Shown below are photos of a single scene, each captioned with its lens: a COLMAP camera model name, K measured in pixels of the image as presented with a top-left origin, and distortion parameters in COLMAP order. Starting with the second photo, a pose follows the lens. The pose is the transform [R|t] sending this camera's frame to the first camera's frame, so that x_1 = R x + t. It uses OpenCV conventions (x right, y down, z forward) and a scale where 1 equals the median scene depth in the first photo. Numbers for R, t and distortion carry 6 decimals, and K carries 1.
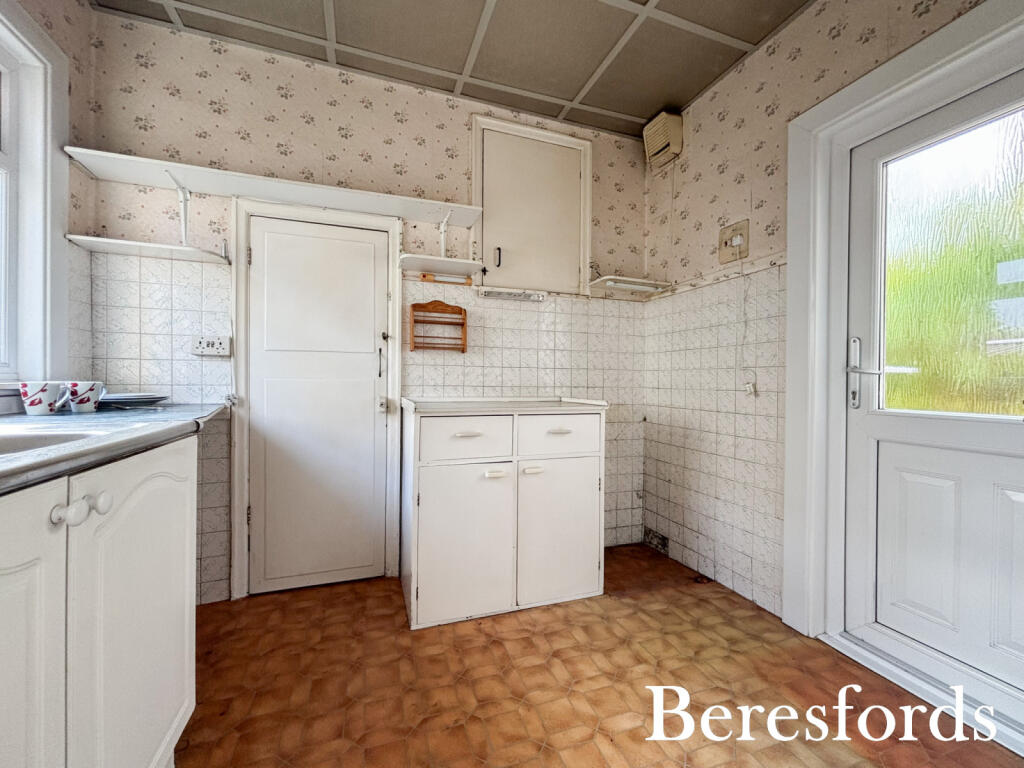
lens RADIAL K [[411.7, 0, 508.5], [0, 411.7, 384.2], [0, 0, 1]] dist [-0.003711, 0.002076]
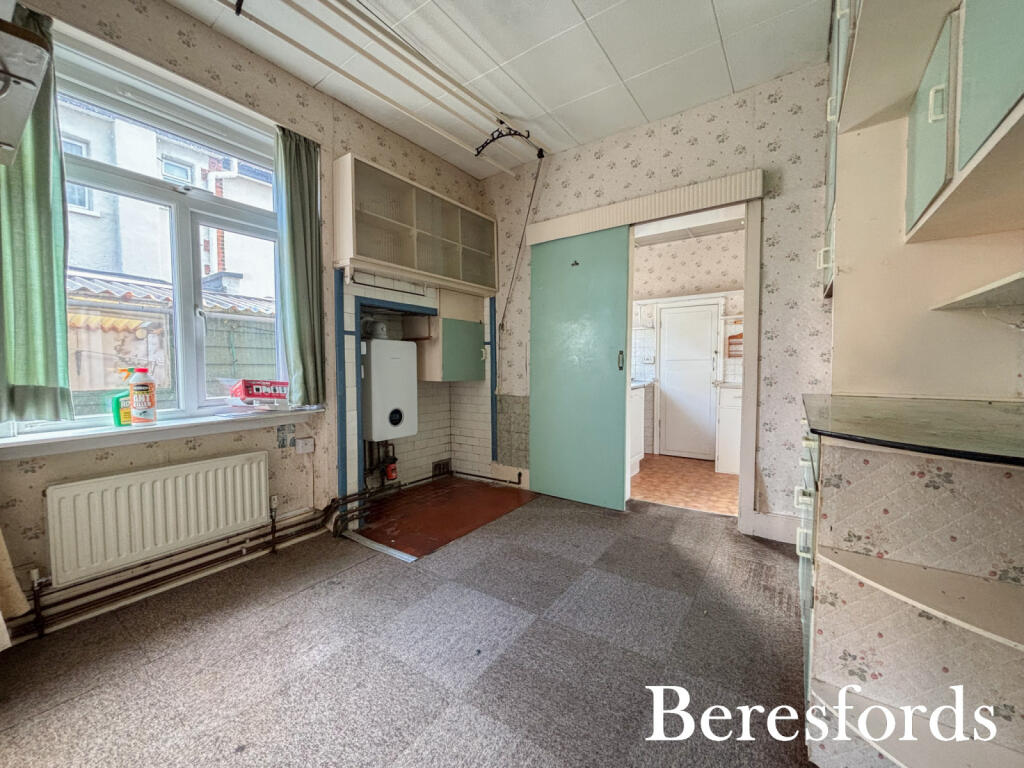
lens RADIAL K [[411.7, 0, 505.1], [0, 411.7, 385.9], [0, 0, 1]] dist [-0.003711, 0.002076]
pose [[0.573560, 0.024531, -0.818796, 0.934347], [0.002981, 0.999482, 0.032033, -0.010137], [0.819158, -0.020813, 0.573190, -1.292038]]
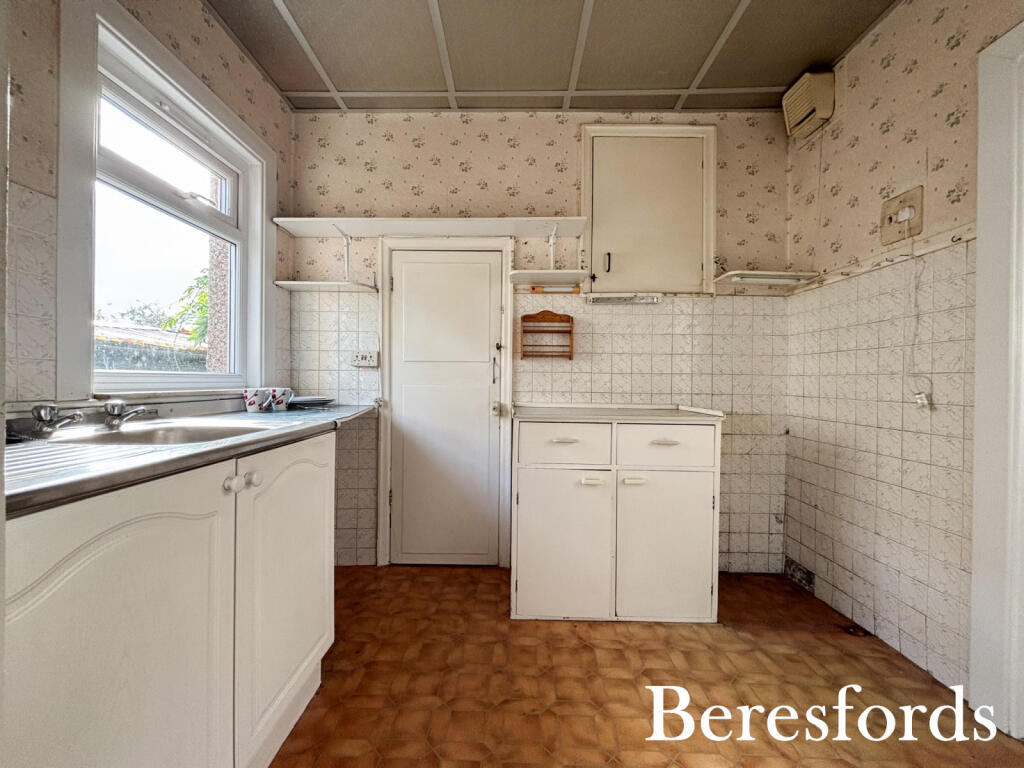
lens RADIAL K [[411.7, 0, 509.0], [0, 411.7, 384.3], [0, 0, 1]] dist [-0.003711, 0.002076]
pose [[0.937173, 0.003589, -0.348847, 0.117391], [-0.004467, 0.999989, -0.001711, -0.014985], [0.348837, 0.003162, 0.937178, -0.015950]]
